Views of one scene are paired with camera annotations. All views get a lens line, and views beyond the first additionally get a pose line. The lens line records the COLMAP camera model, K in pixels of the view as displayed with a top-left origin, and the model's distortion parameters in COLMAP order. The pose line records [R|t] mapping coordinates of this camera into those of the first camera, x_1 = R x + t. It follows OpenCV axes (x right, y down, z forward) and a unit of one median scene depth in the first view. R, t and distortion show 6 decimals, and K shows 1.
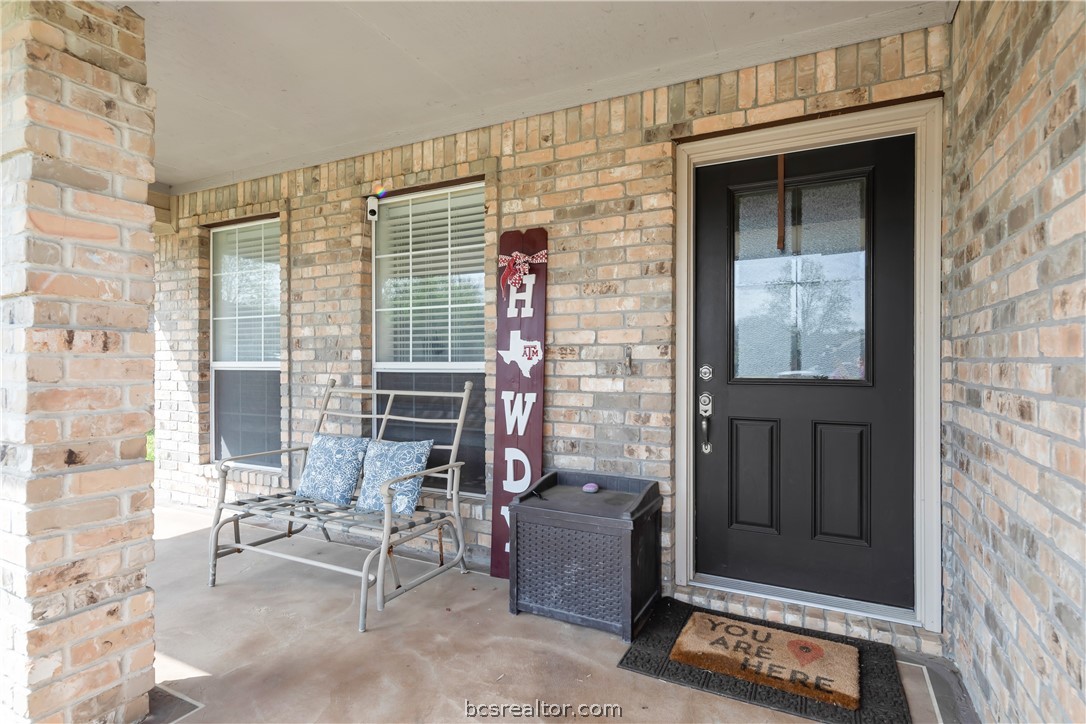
lens RADIAL K [[525.6, 0, 543.0], [0, 525.6, 362.0], [0, 0, 1]] dist [-0.000700, -0.000314]
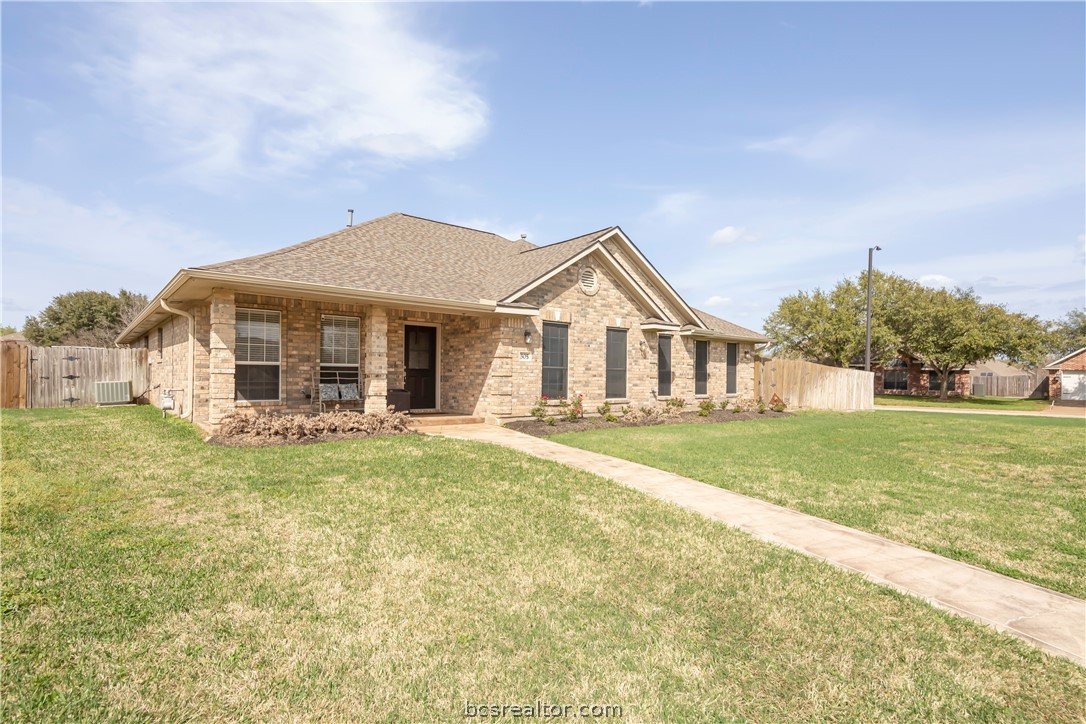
lens RADIAL K [[535.9, 0, 543.8], [0, 535.9, 366.0], [0, 0, 1]] dist [0.000092, -0.000432]
pose [[0.395992, 0.014701, 0.918136, -2.823526], [-0.023438, 0.999708, -0.005898, 0.006750], [-0.917955, -0.019183, 0.396221, -1.620032]]
